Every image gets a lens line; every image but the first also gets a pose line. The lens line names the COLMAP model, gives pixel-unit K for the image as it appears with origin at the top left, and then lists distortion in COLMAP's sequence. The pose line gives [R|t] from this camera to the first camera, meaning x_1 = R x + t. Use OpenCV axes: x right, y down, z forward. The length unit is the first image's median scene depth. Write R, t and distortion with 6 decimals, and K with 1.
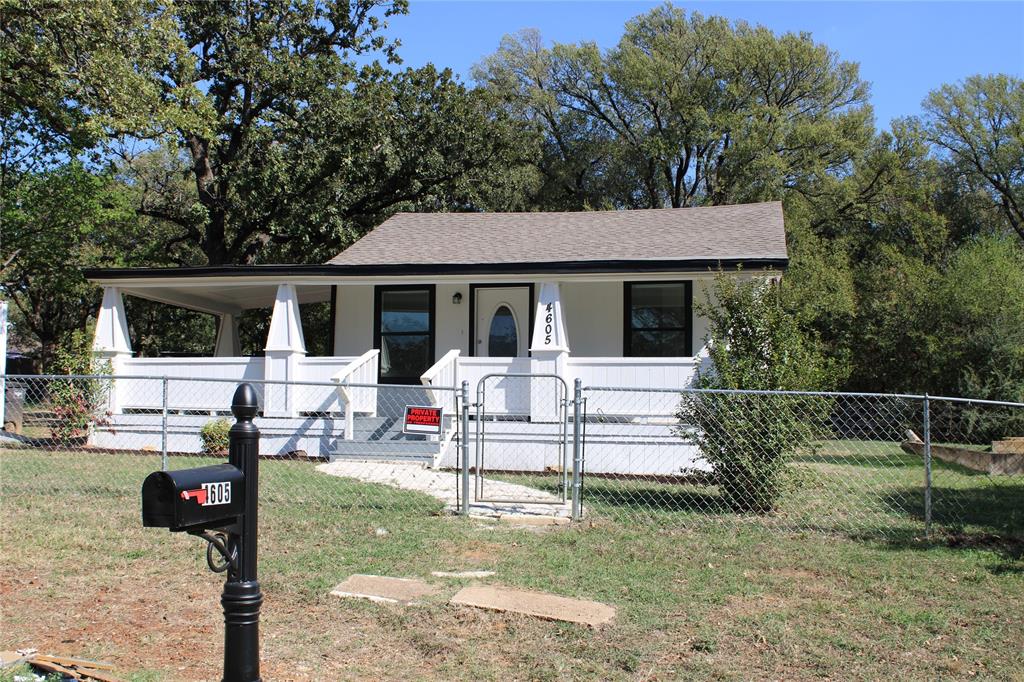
lens RADIAL K [[1078.3, 0, 511.6], [0, 1078.3, 389.0], [0, 0, 1]] dist [-0.103947, 0.036595]
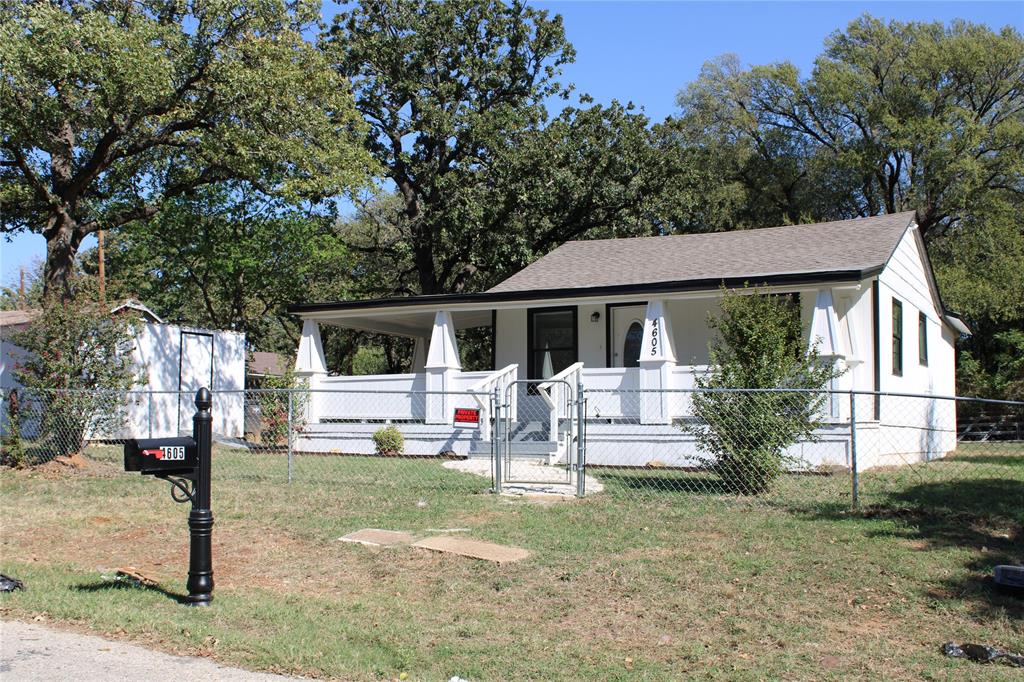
lens RADIAL K [[1078.3, 0, 511.6], [0, 1078.3, 389.0], [0, 0, 1]] dist [-0.103947, 0.036595]
pose [[0.962804, -0.022908, -0.269227, 0.175622], [0.019116, 0.999678, -0.016695, 0.009133], [0.269523, 0.010928, 0.962932, -0.118593]]
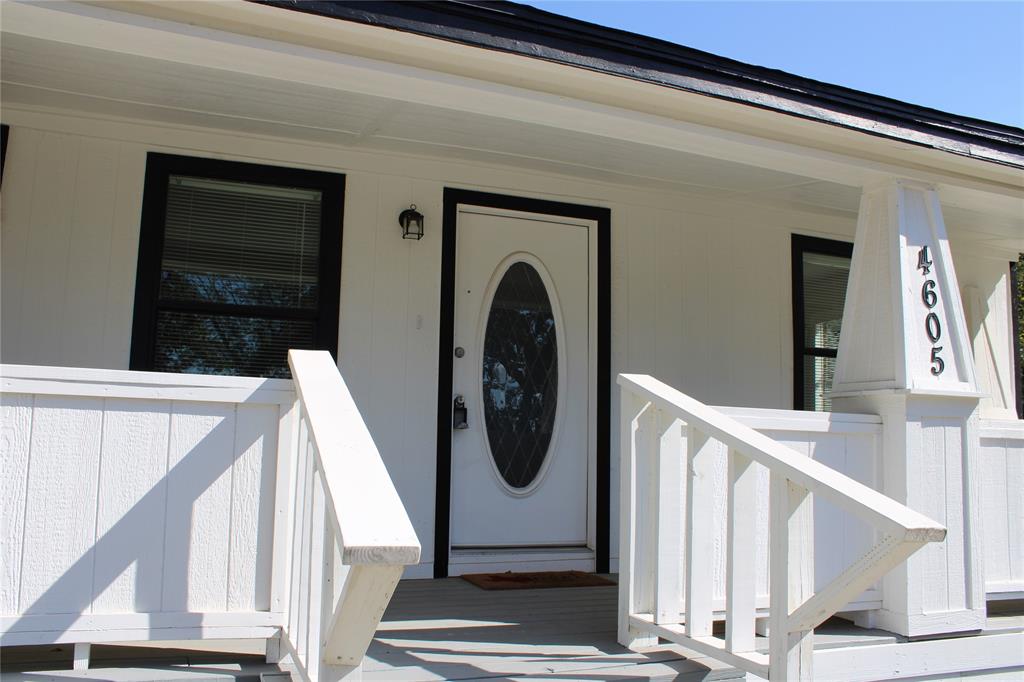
lens RADIAL K [[834.4, 0, 502.9], [0, 834.4, 344.1], [0, 0, 1]] dist [-0.152685, 0.125906]
pose [[0.832229, 0.071249, 0.549835, -0.179697], [-0.032224, 0.996248, -0.080322, -0.025242], [-0.553494, 0.049128, 0.831403, 0.794646]]
